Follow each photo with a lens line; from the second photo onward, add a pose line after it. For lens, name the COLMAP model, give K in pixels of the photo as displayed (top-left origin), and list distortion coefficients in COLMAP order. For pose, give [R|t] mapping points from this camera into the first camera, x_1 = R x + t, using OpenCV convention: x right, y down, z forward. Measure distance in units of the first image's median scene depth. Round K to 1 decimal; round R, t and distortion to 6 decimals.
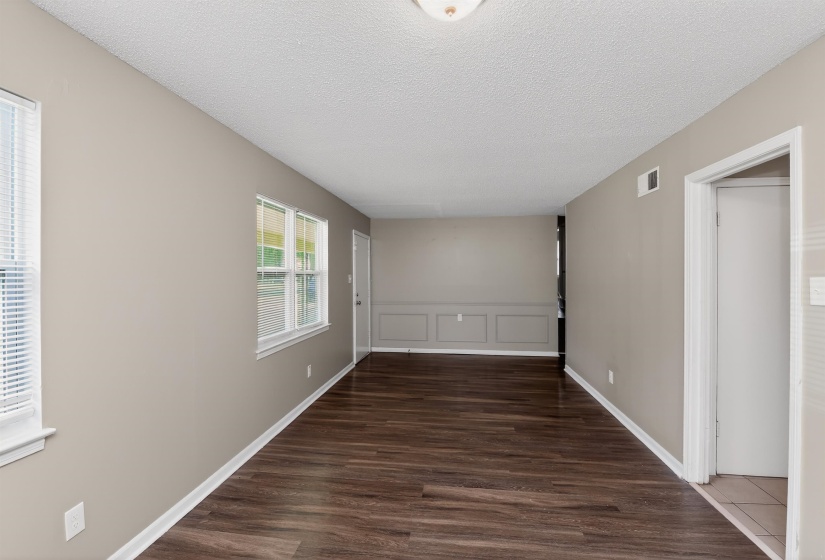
lens RADIAL K [[368.6, 0, 423.4], [0, 368.6, 276.2], [0, 0, 1]] dist [-0.008691, -0.006650]
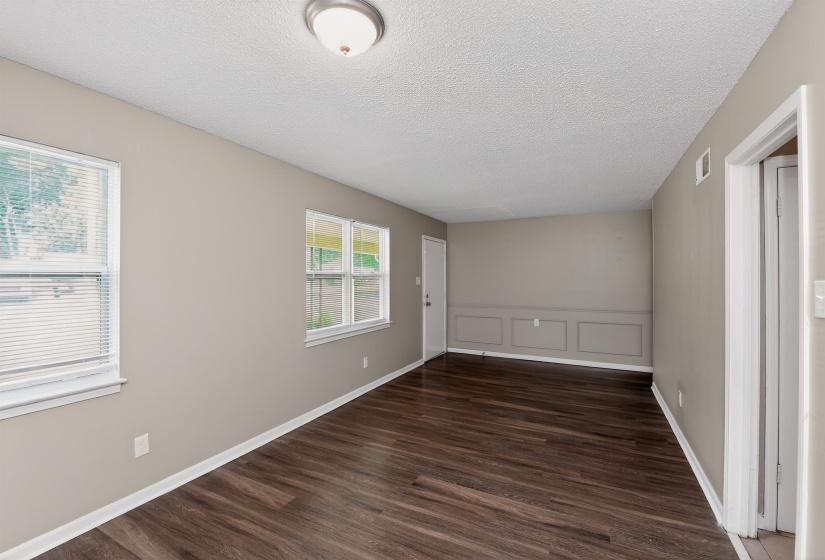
lens RADIAL K [[368.6, 0, 417.7], [0, 368.6, 275.2], [0, 0, 1]] dist [-0.008691, -0.006650]
pose [[0.939470, 0.001835, -0.342625, 0.309036], [-0.005467, 0.999939, -0.009636, 0.001514], [0.342586, 0.010926, 0.939423, -0.005052]]
